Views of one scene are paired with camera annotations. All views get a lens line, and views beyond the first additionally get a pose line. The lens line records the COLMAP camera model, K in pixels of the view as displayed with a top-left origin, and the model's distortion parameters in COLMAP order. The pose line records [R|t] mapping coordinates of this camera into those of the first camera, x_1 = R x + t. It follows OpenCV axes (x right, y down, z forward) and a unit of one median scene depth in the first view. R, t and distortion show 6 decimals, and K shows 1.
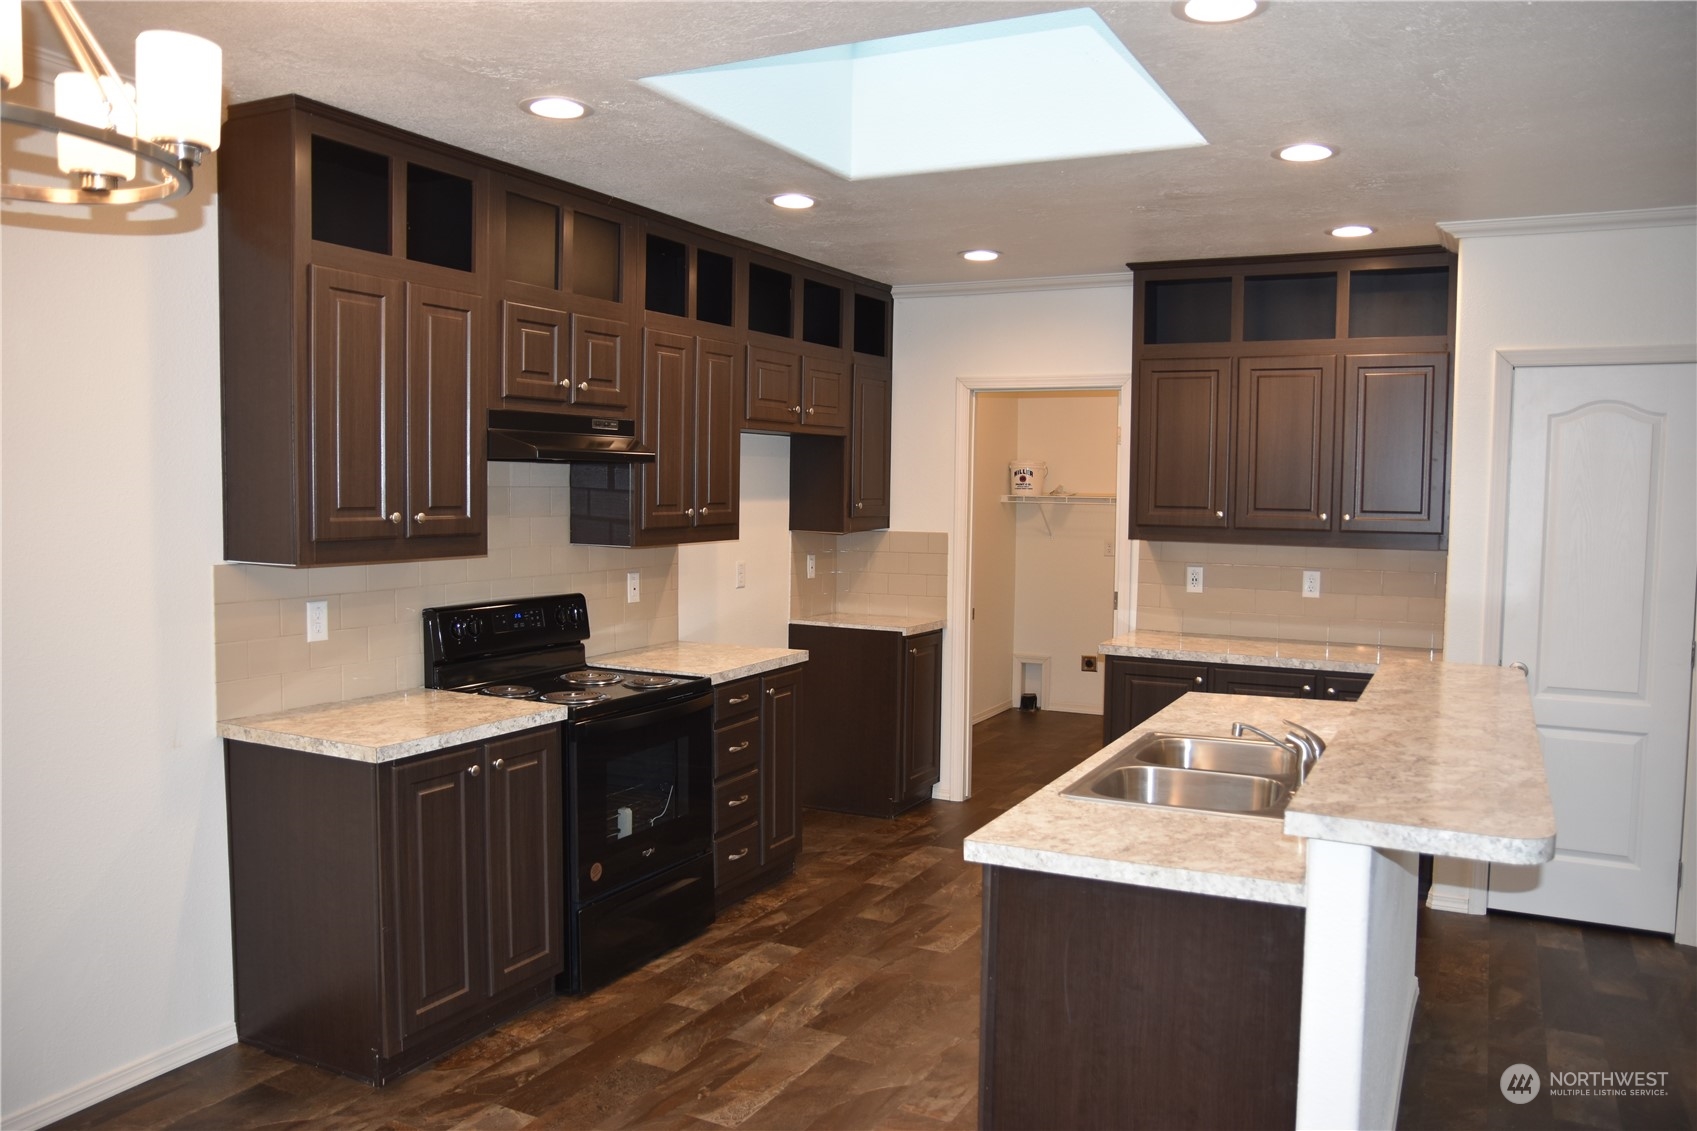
lens RADIAL K [[1287.7, 0, 850.6], [0, 1287.7, 563.8], [0, 0, 1]] dist [-0.107785, 0.095546]
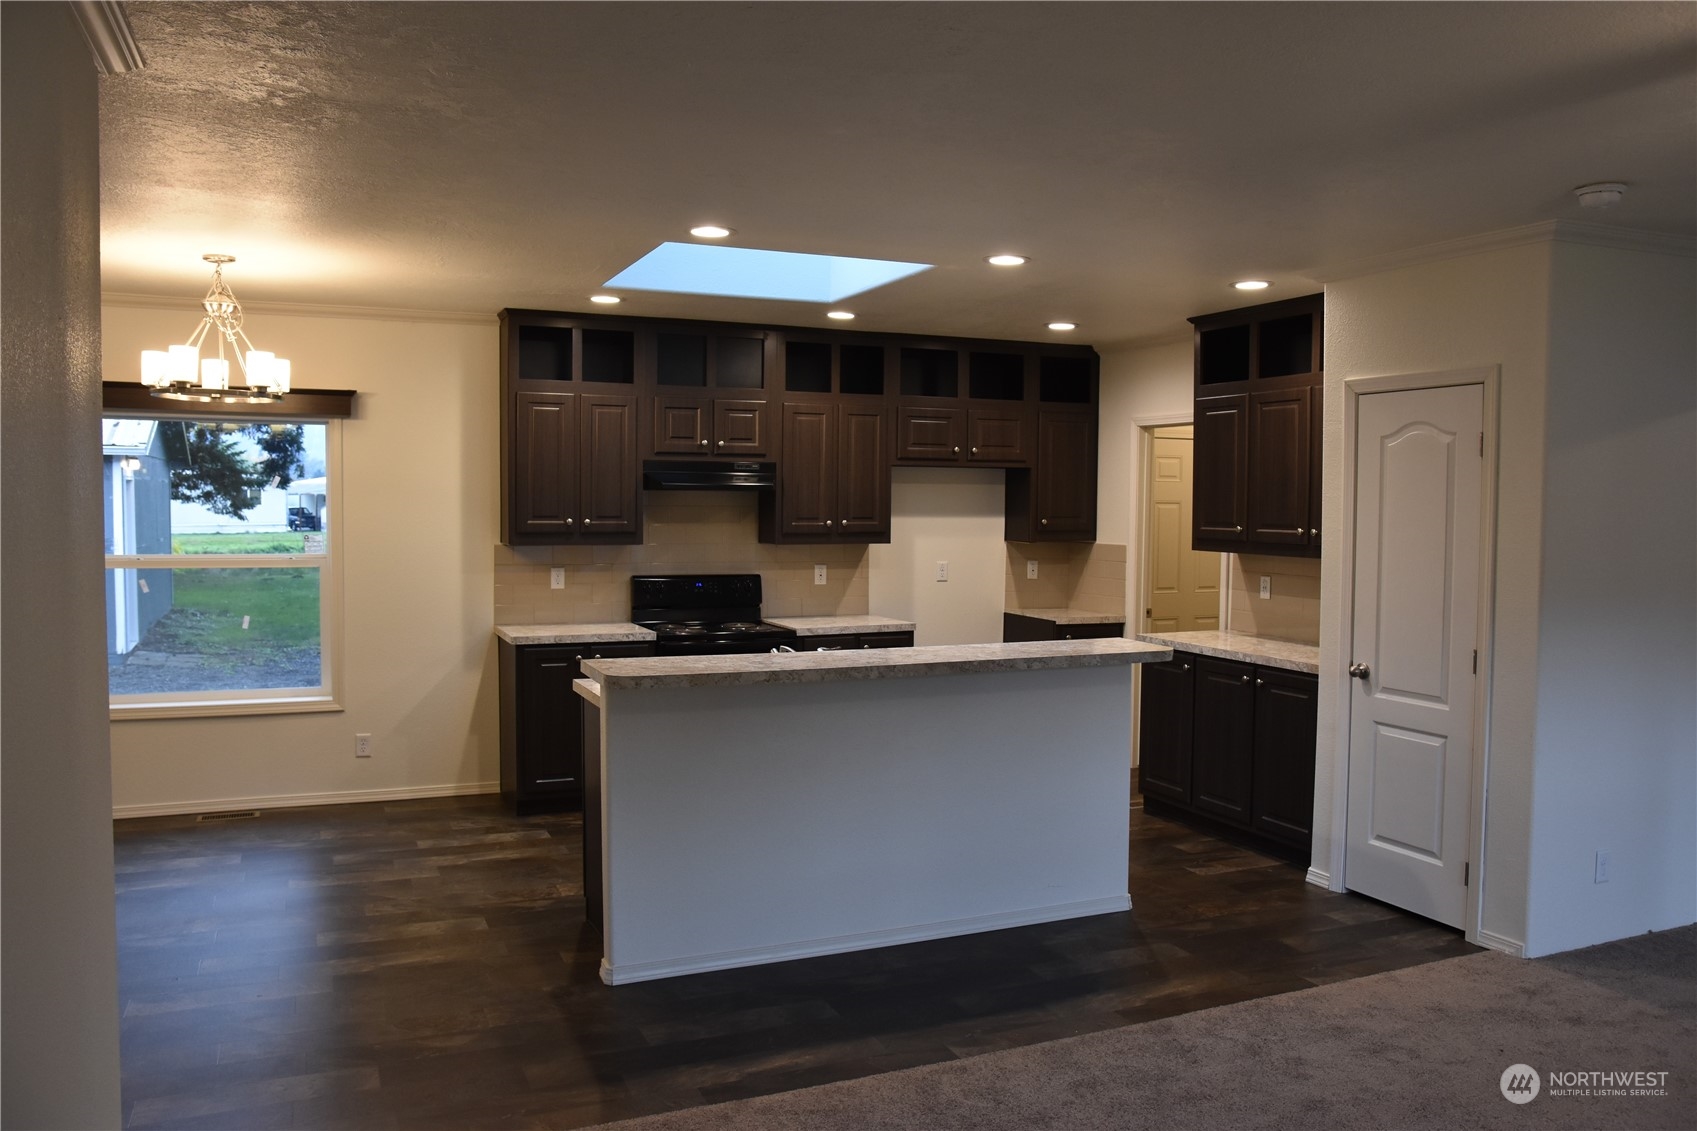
lens RADIAL K [[1287.7, 0, 844.6], [0, 1287.7, 561.7], [0, 0, 1]] dist [-0.107785, 0.095546]
pose [[0.770286, 0.024412, -0.637231, 0.777527], [-0.039279, 0.999186, -0.009203, 0.015966], [0.636487, 0.032118, 0.770618, -0.122052]]
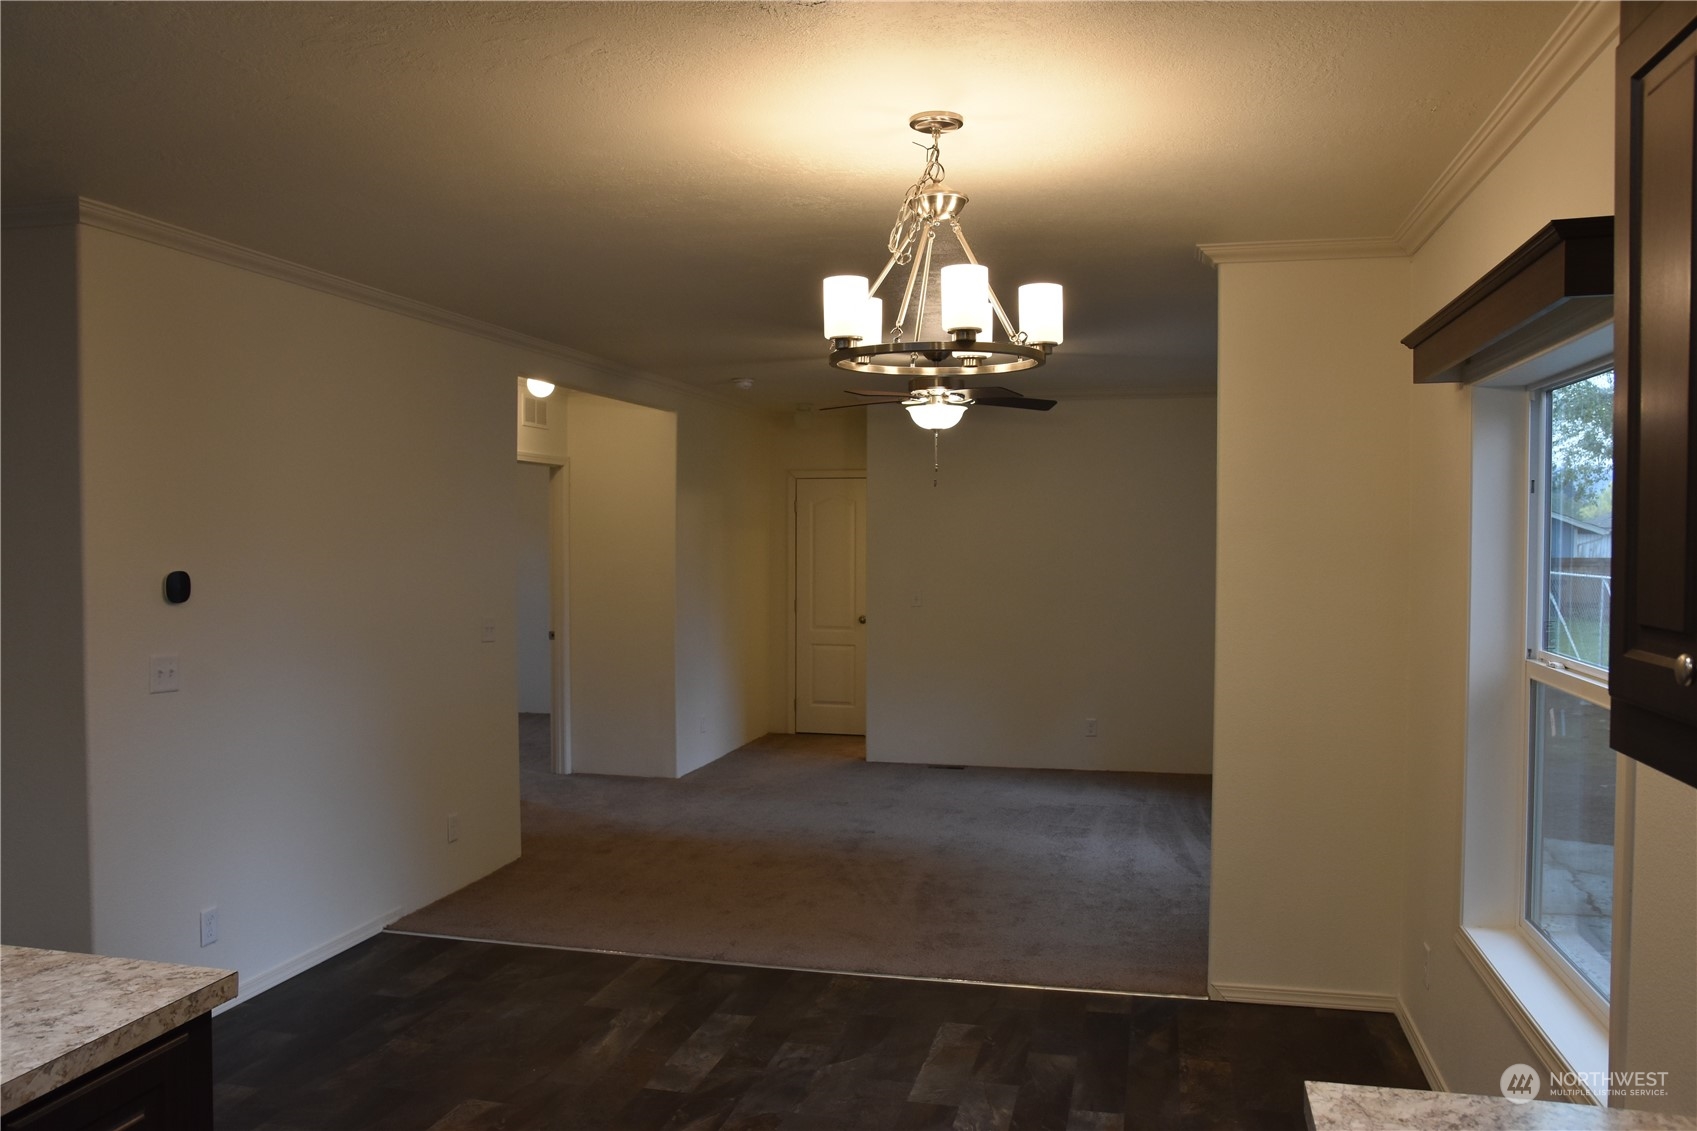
lens RADIAL K [[1287.7, 0, 849.8], [0, 1287.7, 563.5], [0, 0, 1]] dist [-0.107785, 0.095546]
pose [[-0.973058, -0.010598, -0.230316, -0.048678], [-0.029786, 0.996350, 0.079994, -0.056180], [0.228628, 0.084699, -0.969822, 0.852224]]
